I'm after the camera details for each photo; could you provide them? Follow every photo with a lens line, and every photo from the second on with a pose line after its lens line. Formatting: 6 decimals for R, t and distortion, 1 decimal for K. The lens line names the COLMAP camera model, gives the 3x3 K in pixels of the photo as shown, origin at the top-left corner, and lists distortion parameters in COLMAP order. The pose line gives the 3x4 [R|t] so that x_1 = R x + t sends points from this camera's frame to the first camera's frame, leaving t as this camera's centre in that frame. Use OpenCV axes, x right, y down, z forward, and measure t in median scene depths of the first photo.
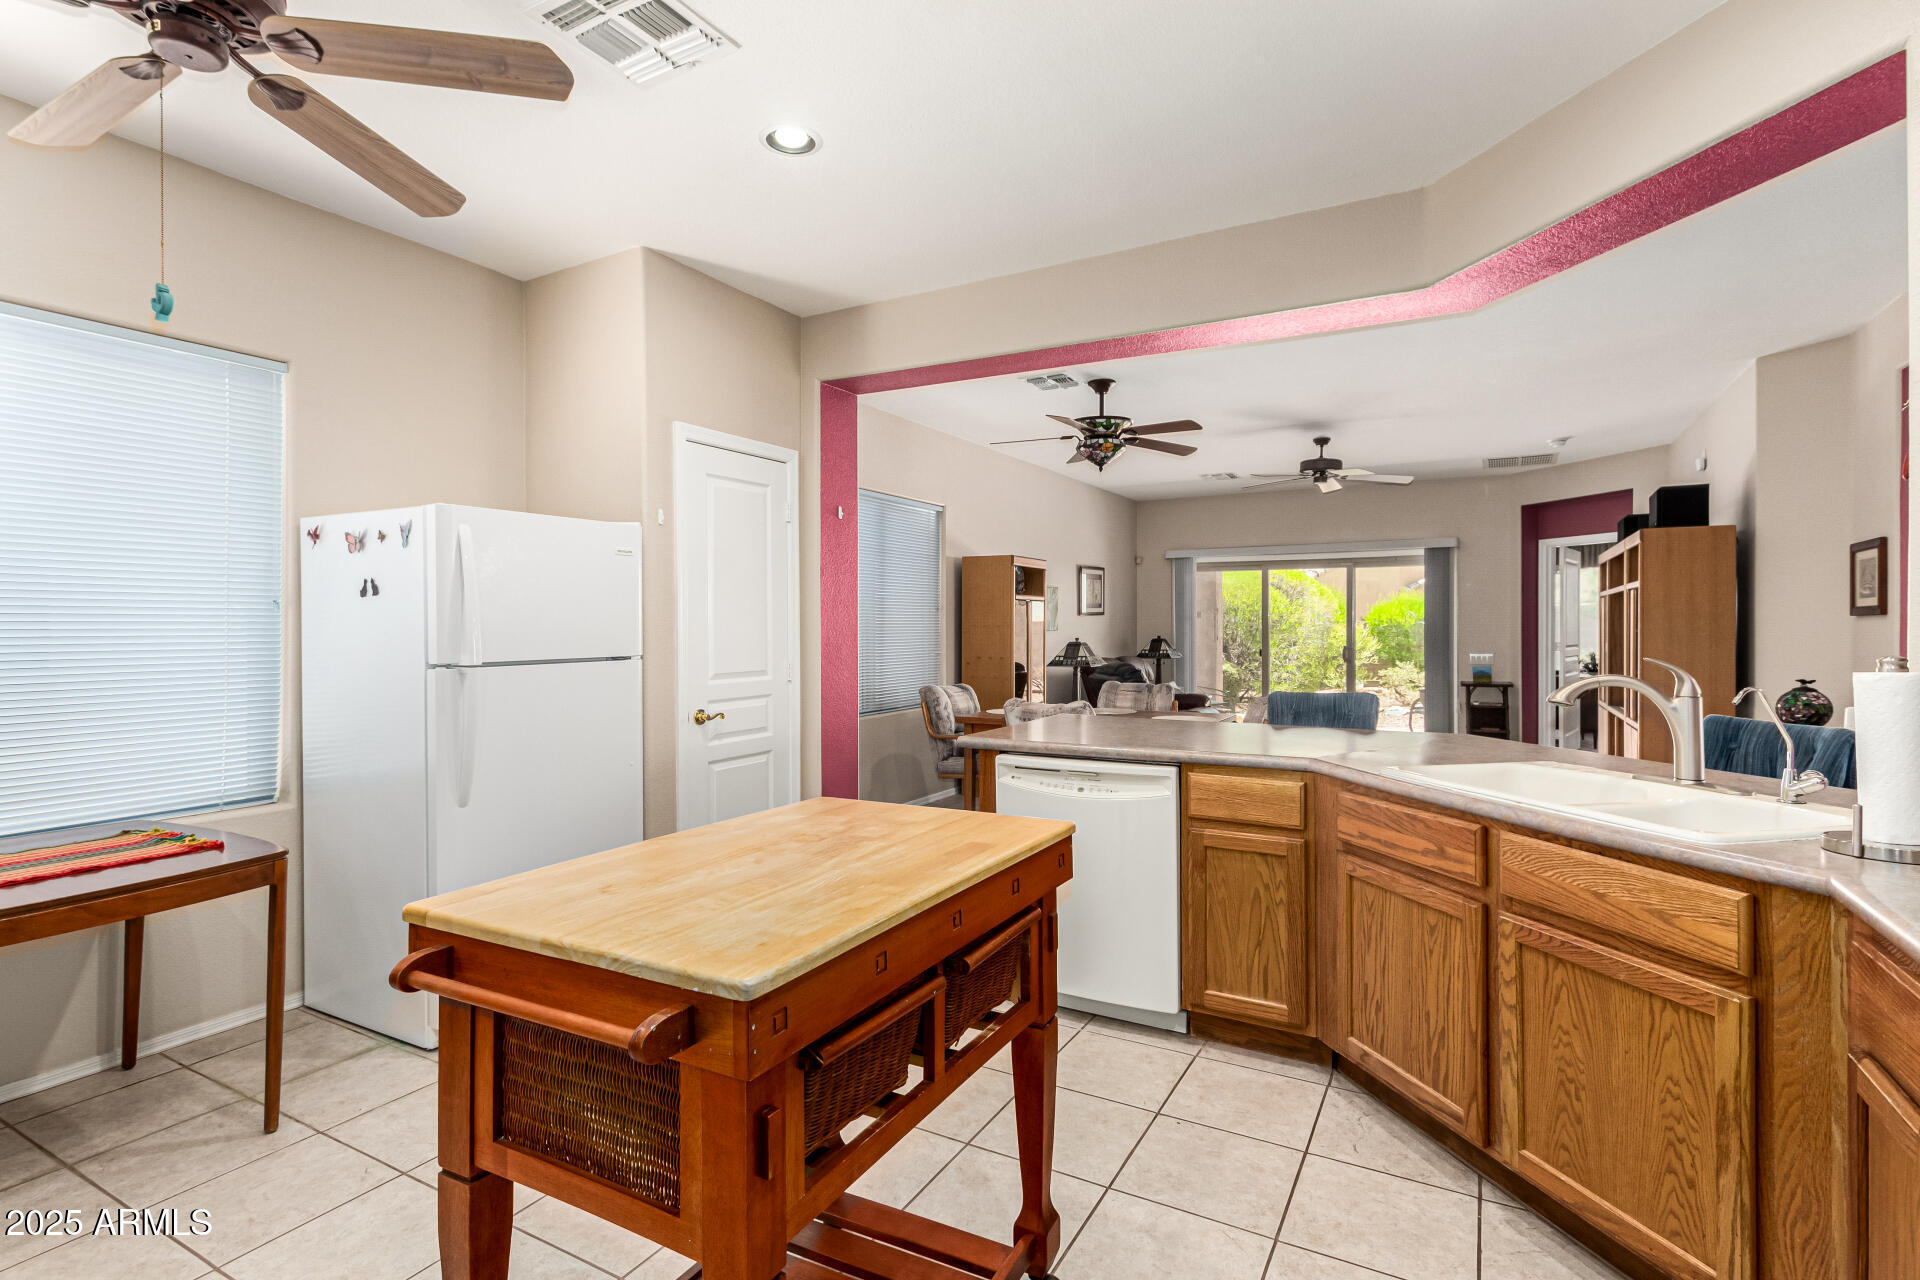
lens RADIAL K [[940.8, 0, 937.9], [0, 940.8, 623.1], [0, 0, 1]] dist [0.023307, -0.001144]
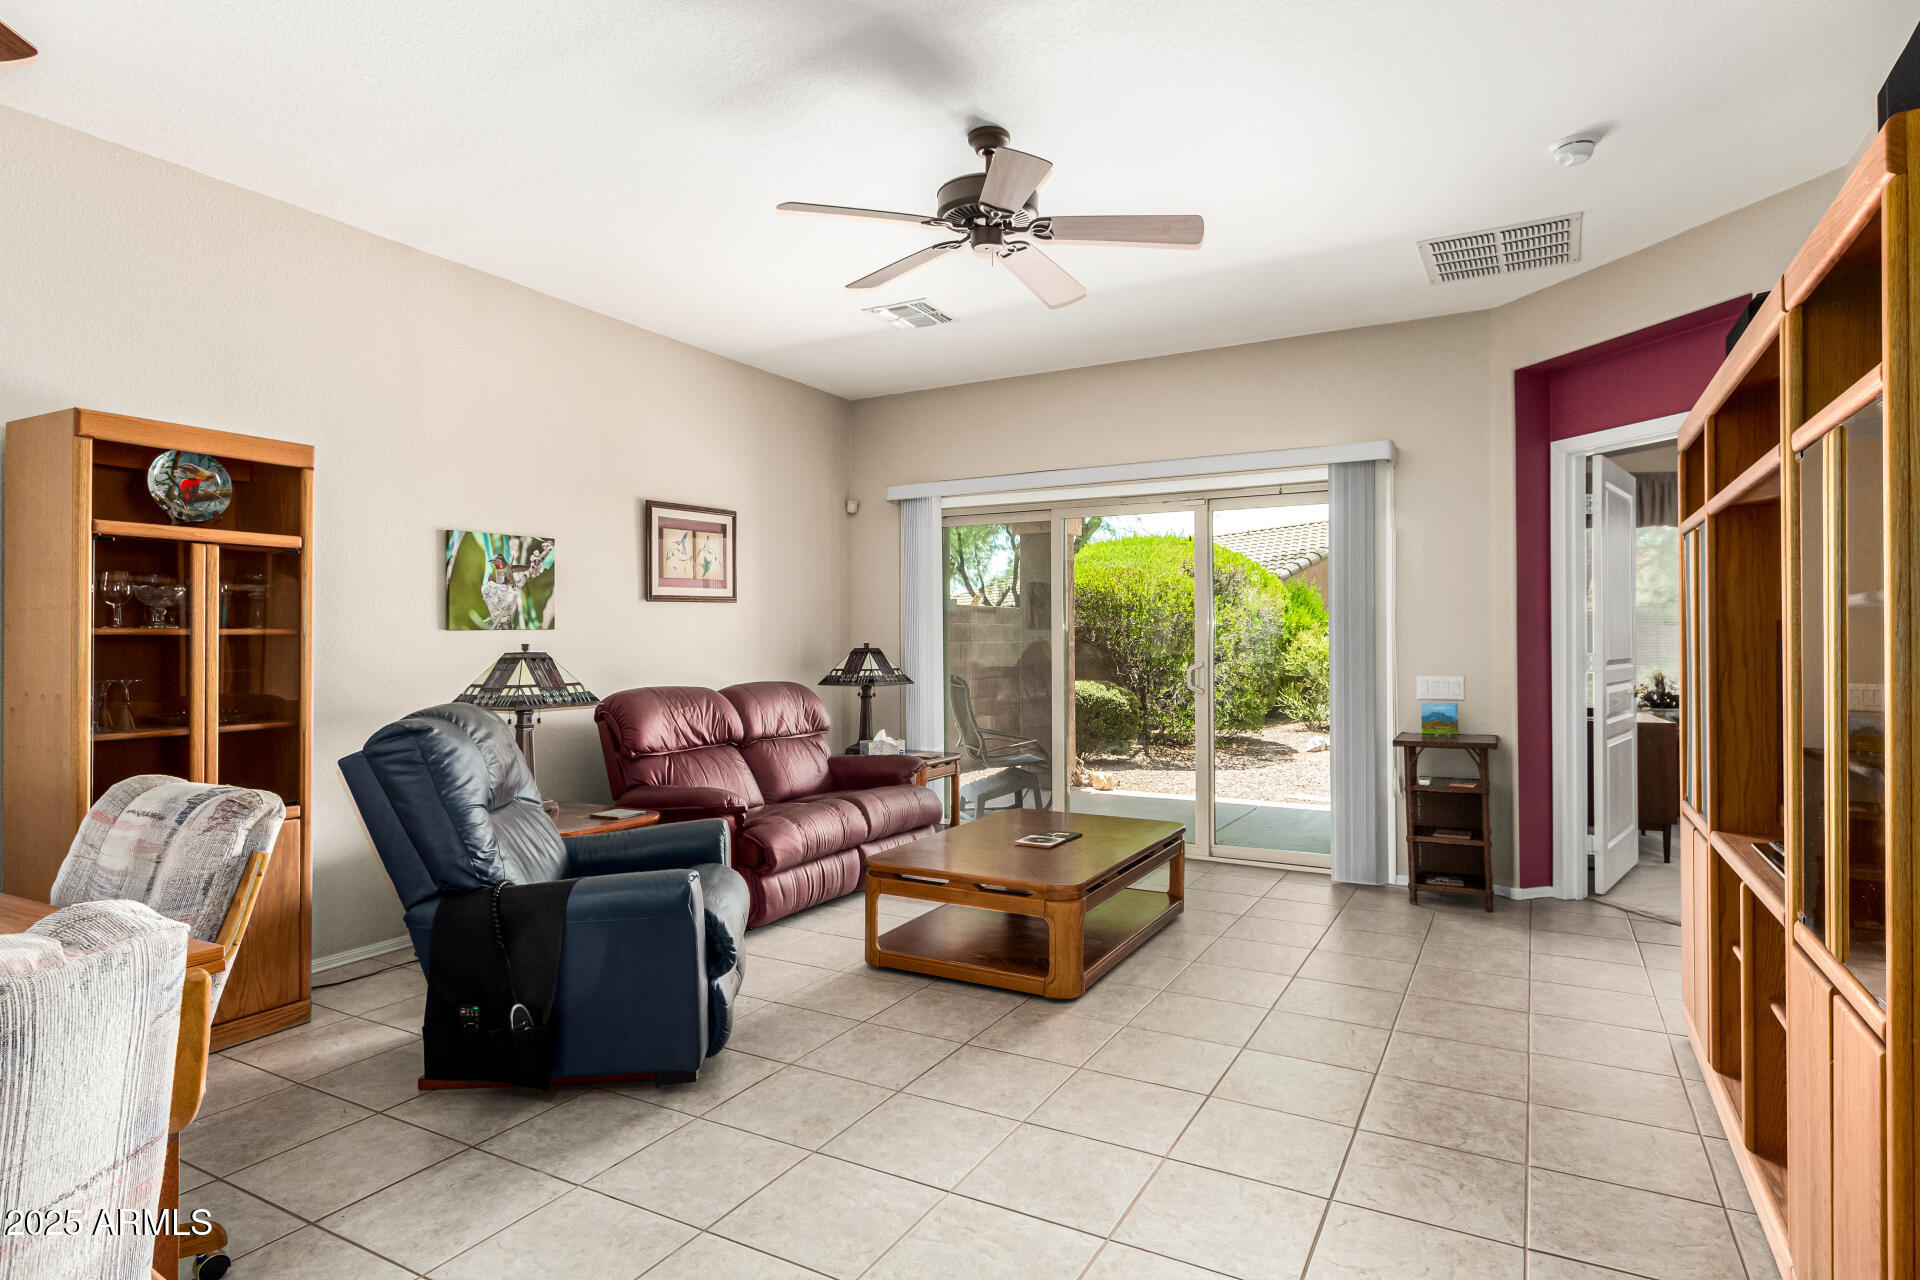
lens RADIAL K [[1024.4, 0, 951.7], [0, 1024.4, 637.1], [0, 0, 1]] dist [0.004709, -0.000219]
pose [[0.999990, -0.000903, 0.004283, 0.319247], [0.000907, 0.999999, -0.000990, 0.012025], [-0.004282, 0.000993, 0.999990, 0.470253]]
